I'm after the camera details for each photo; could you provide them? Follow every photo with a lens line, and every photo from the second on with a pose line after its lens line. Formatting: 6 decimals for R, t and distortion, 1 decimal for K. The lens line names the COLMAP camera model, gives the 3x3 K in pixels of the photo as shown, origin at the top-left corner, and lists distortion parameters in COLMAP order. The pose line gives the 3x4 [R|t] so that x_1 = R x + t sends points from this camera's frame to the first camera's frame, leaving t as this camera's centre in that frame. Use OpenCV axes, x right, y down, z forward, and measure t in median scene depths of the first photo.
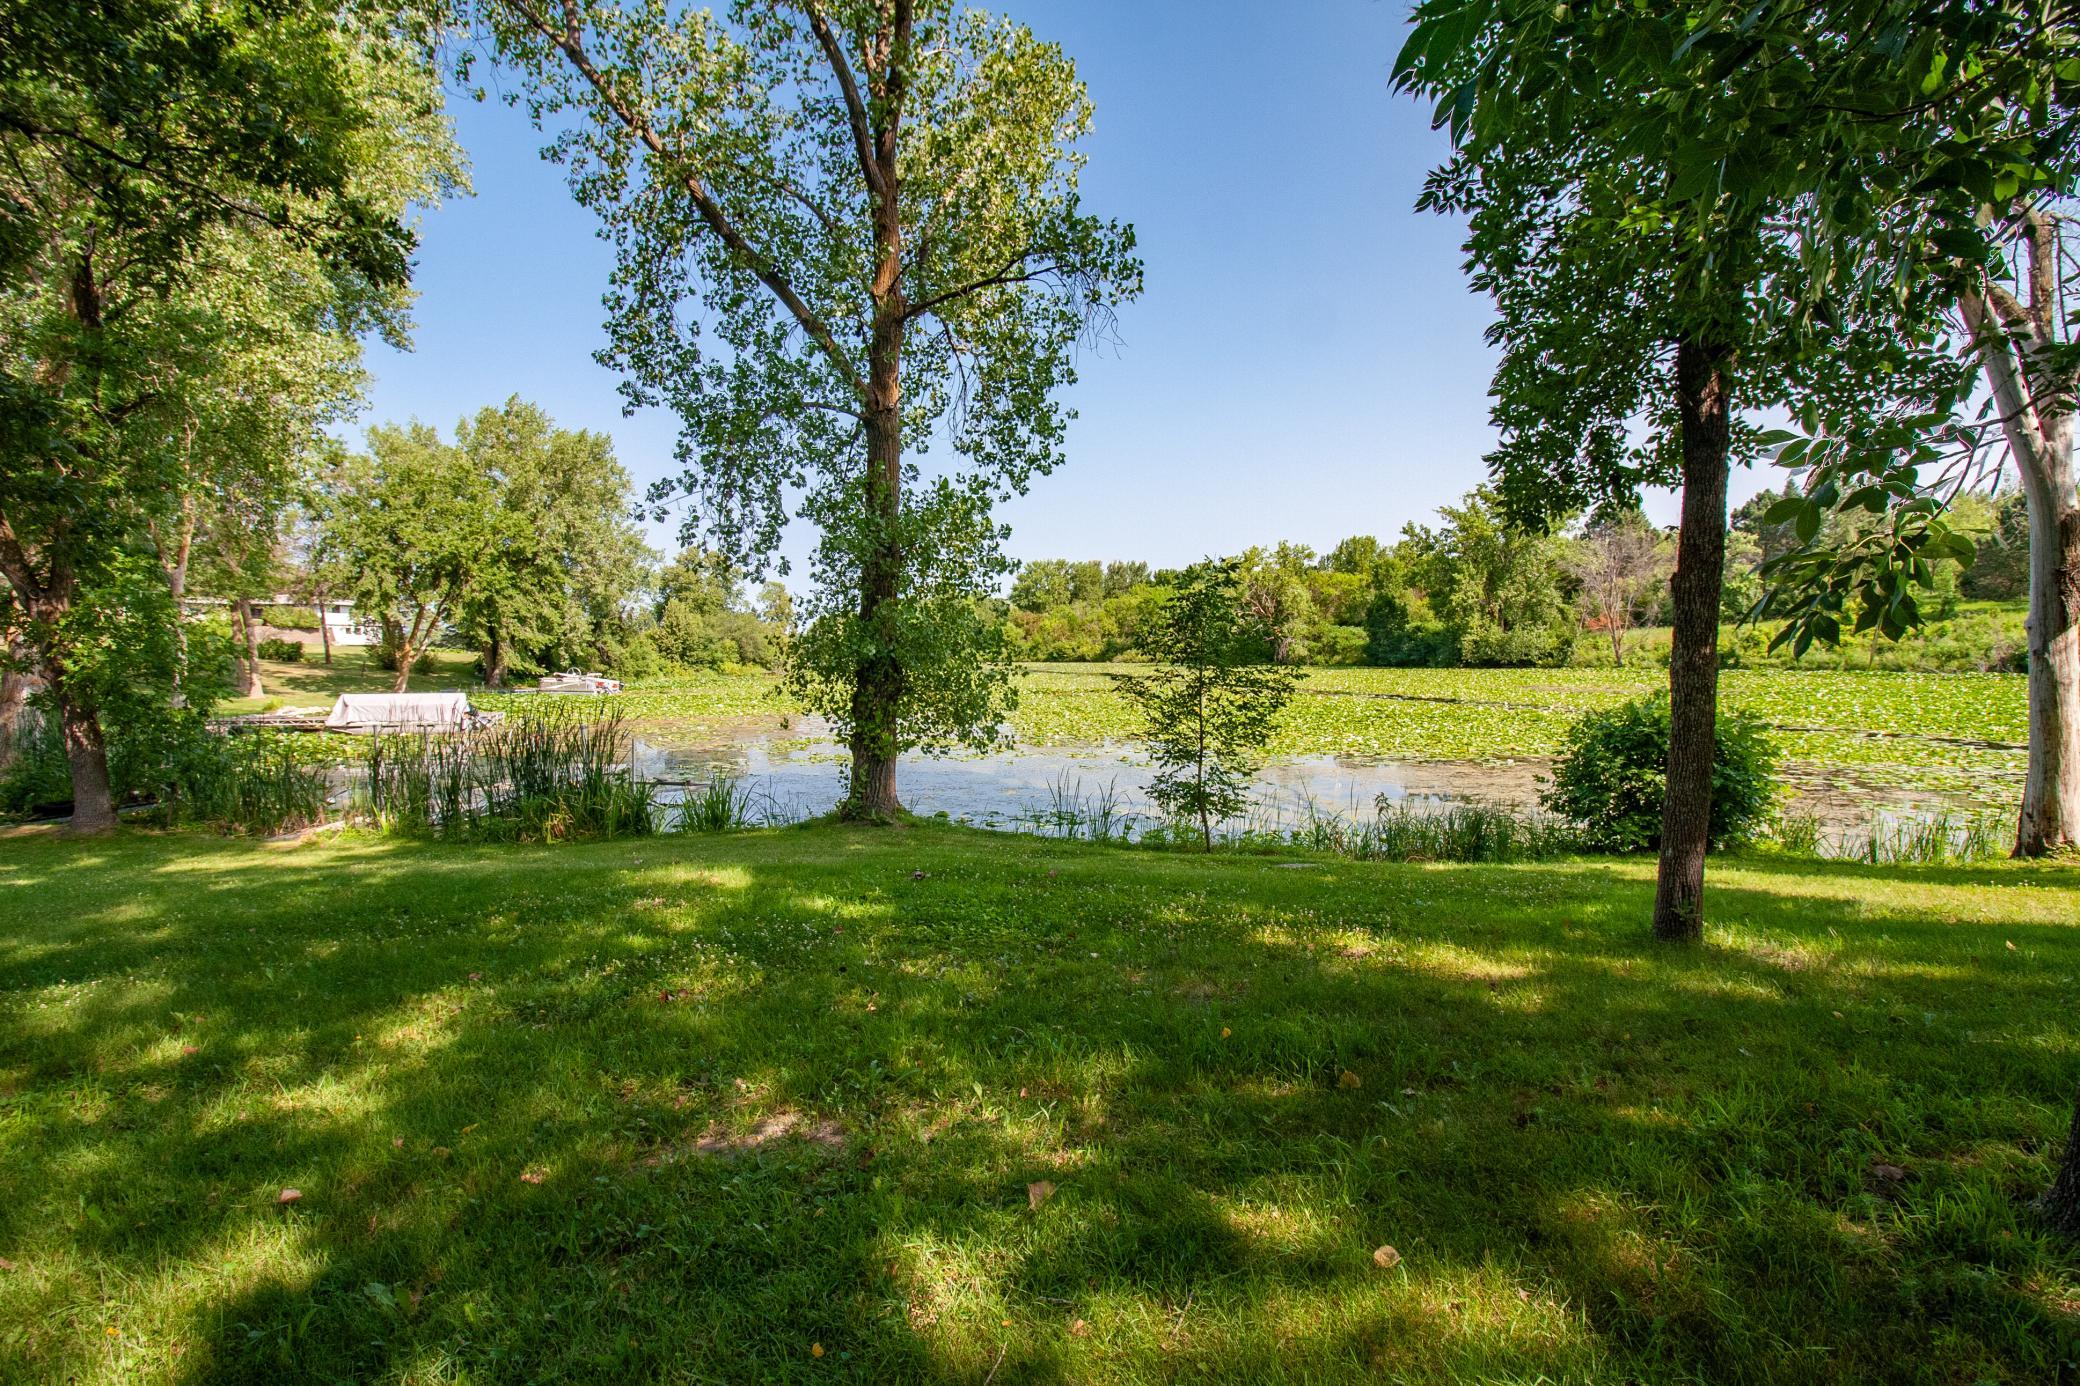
lens RADIAL K [[956.3, 0, 1040.0], [0, 956.3, 693.0], [0, 0, 1]] dist [0.002846, -0.010865]
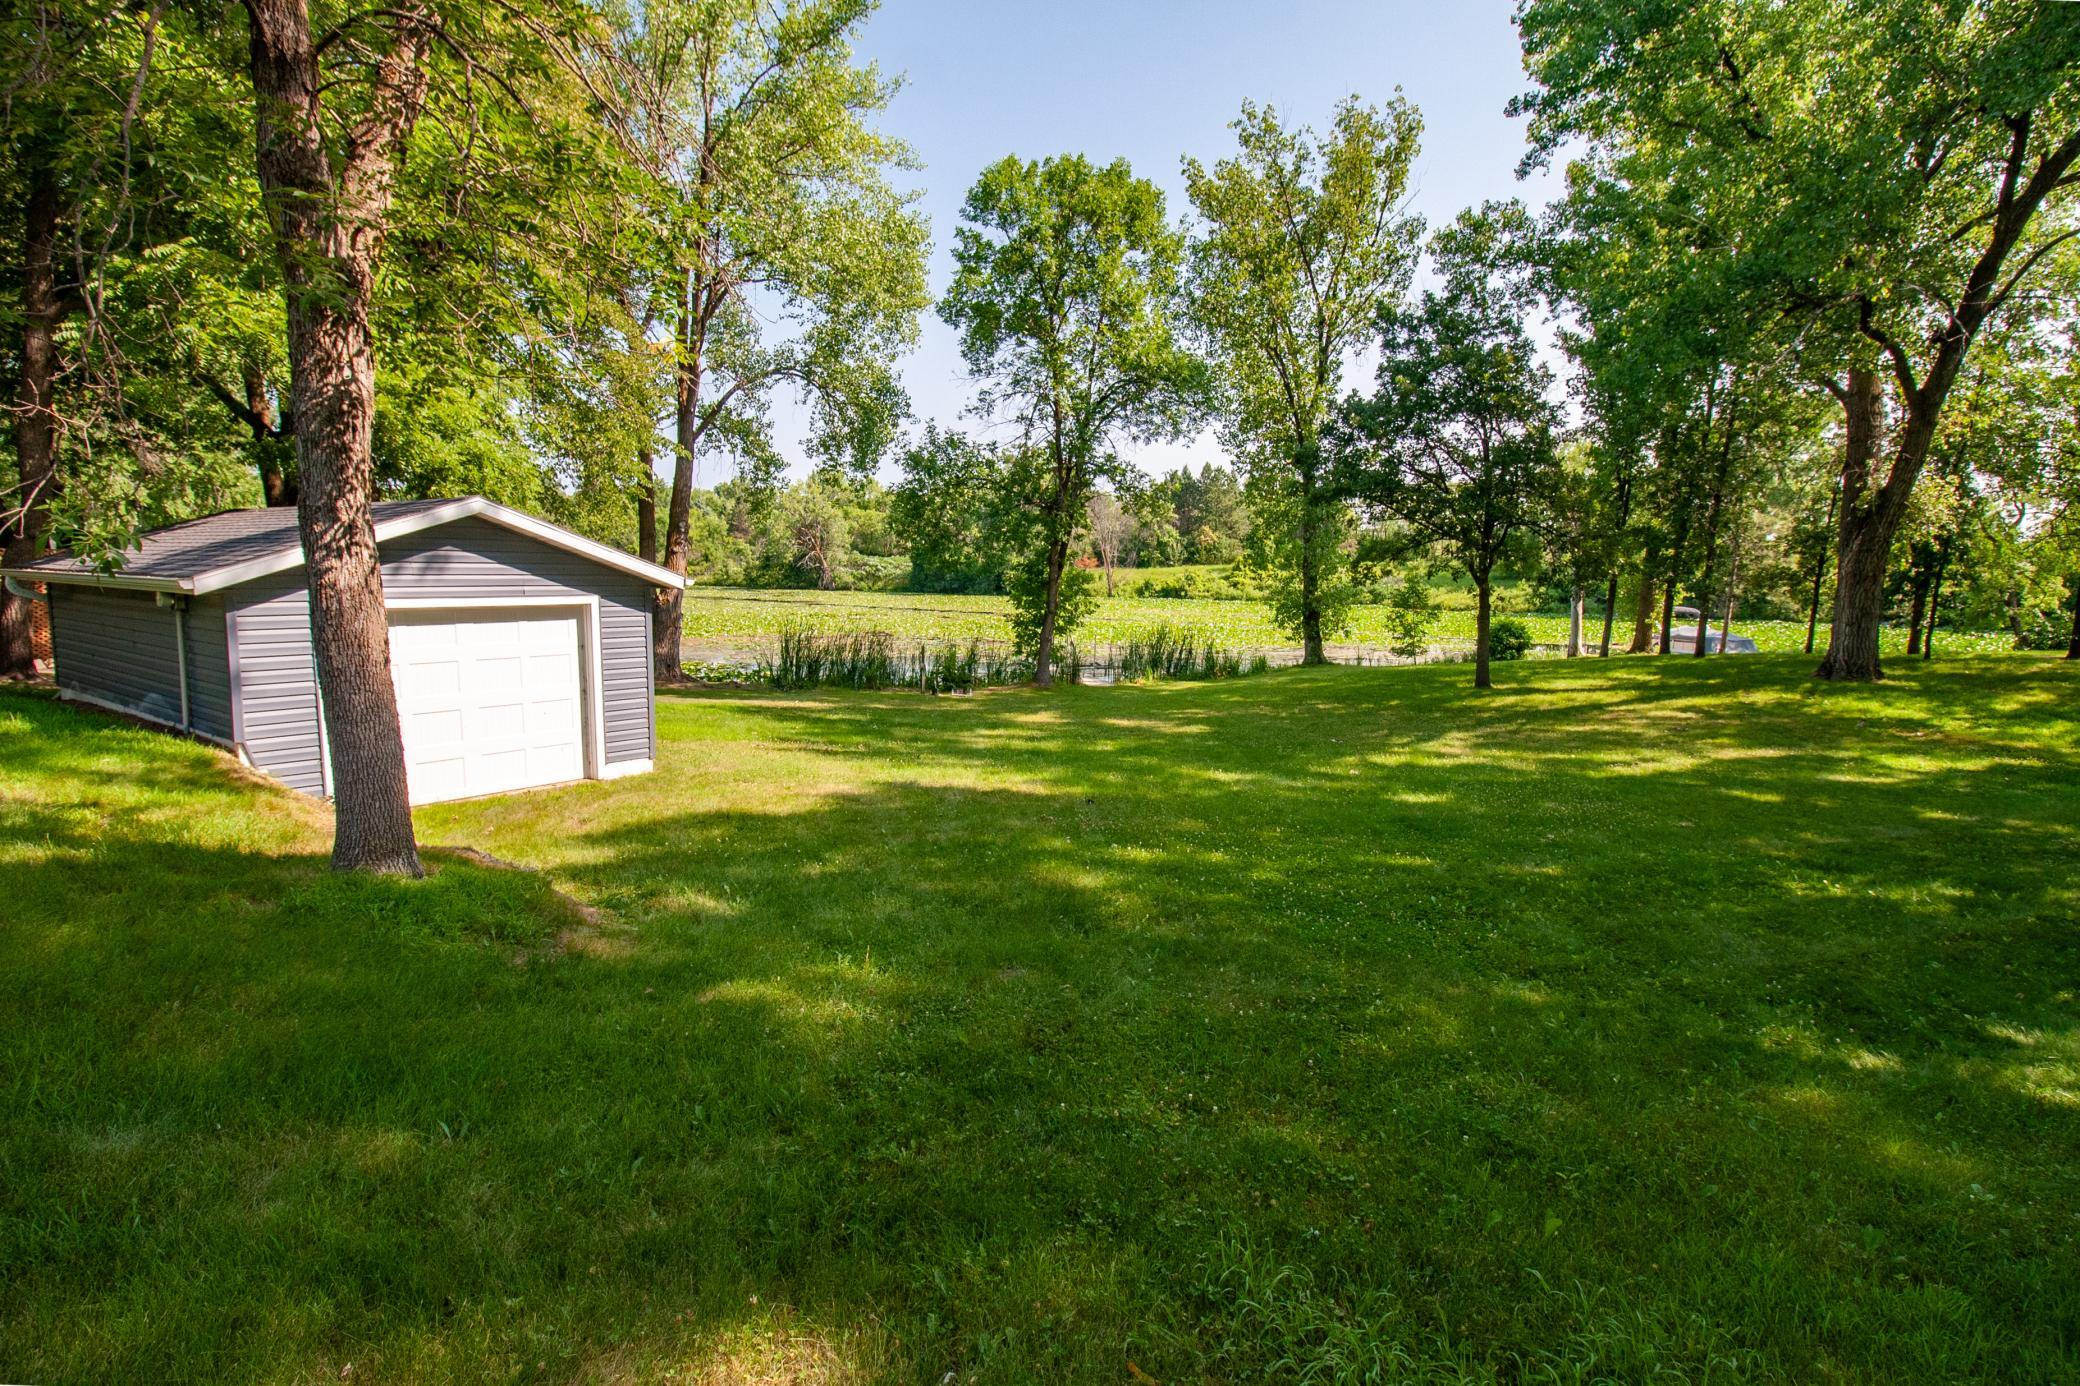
lens RADIAL K [[956.3, 0, 1040.0], [0, 956.3, 693.0], [0, 0, 1]] dist [0.002846, -0.010865]
pose [[0.815673, -0.047915, 0.576525, -0.227218], [0.000400, 0.996611, 0.082262, -0.000989], [-0.578513, -0.066868, 0.812928, -0.064928]]
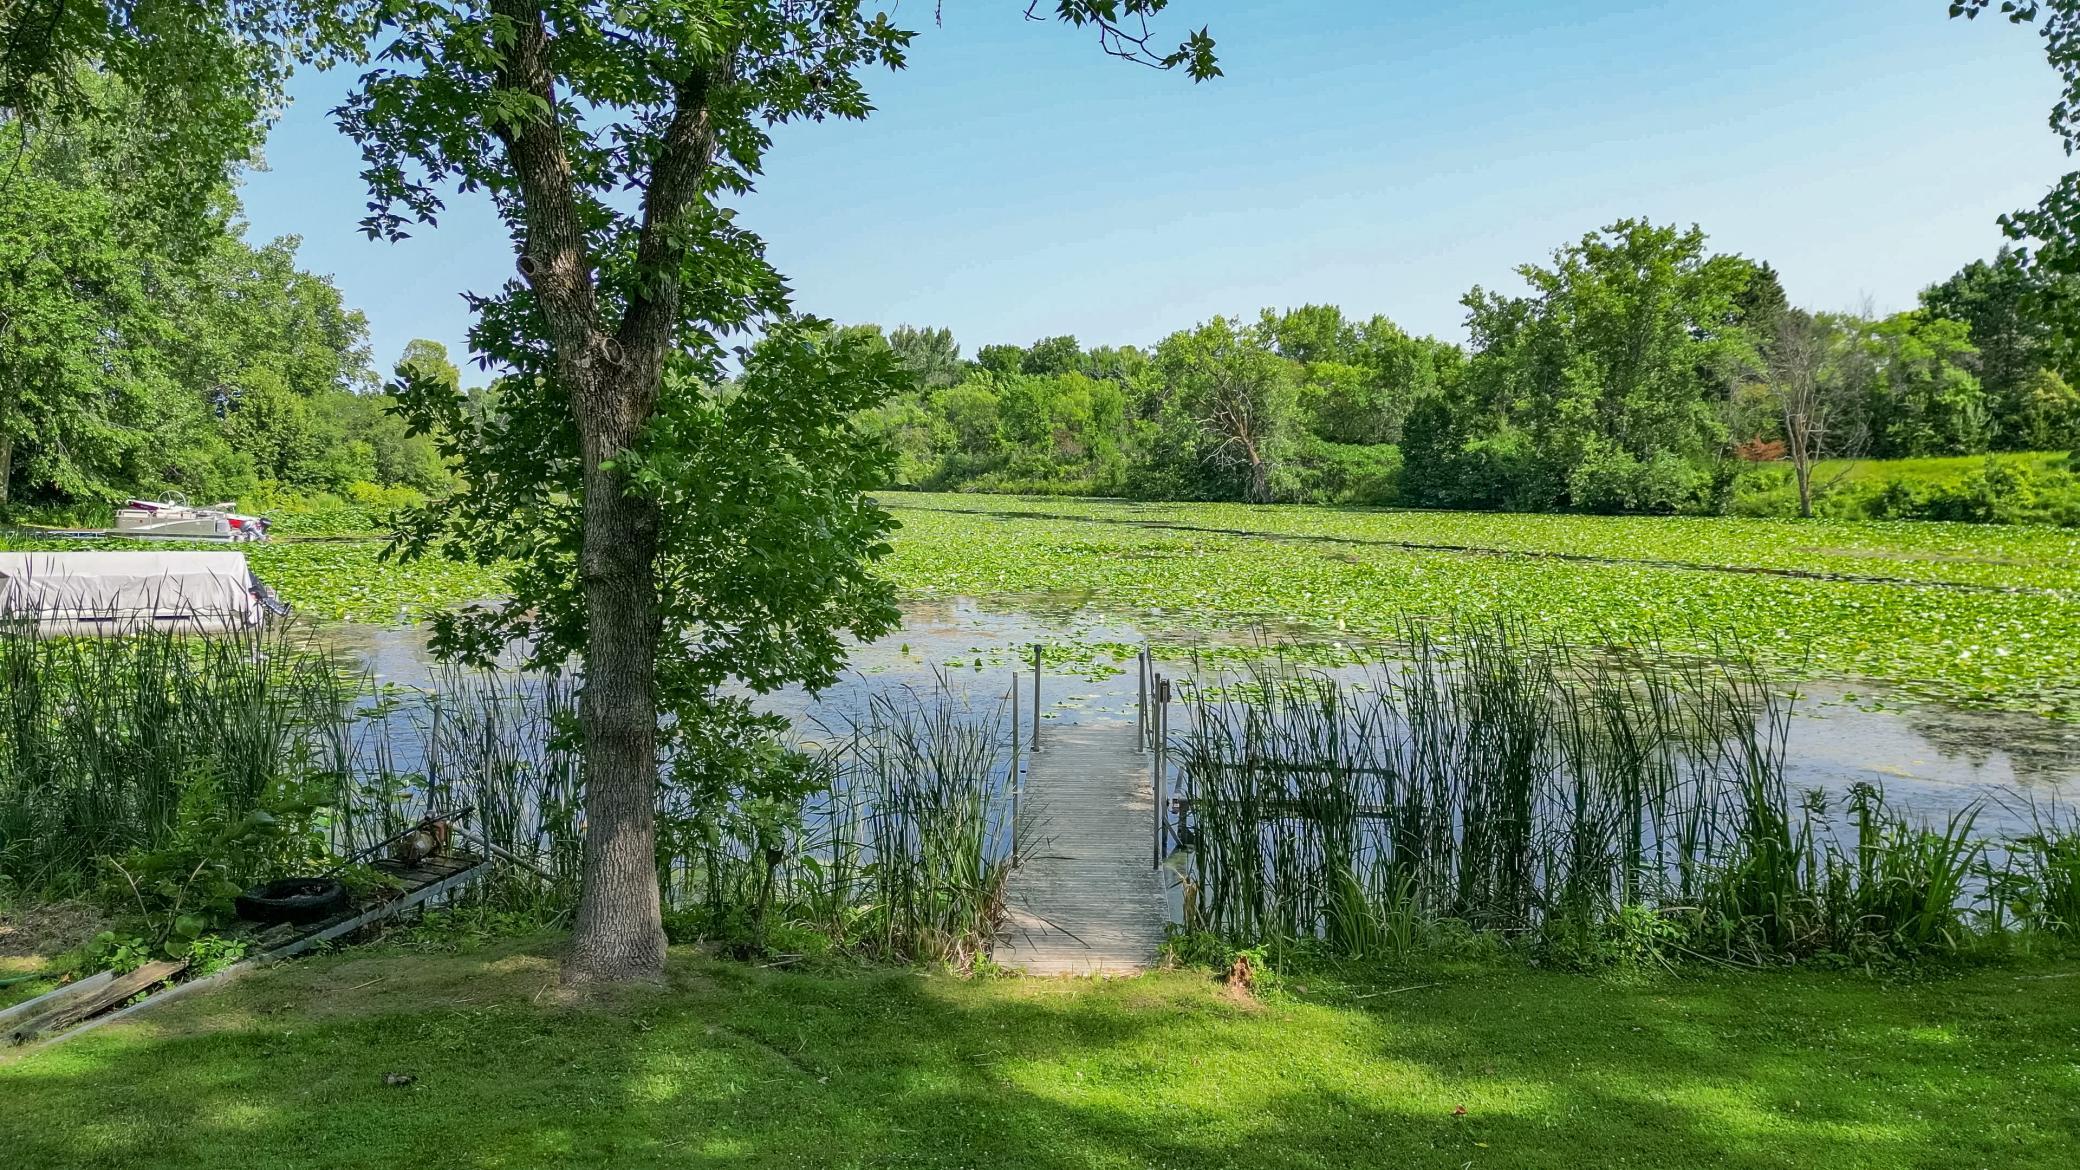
lens RADIAL K [[1499.0, 0, 1040.0], [0, 1499.0, 585.0], [0, 0, 1]] dist [0.056987, -0.048710]
pose [[0.980517, 0.007062, 0.196306, -0.105933], [-0.013449, 0.999422, 0.031220, -0.004198], [-0.195972, -0.033251, 0.980046, 0.045389]]
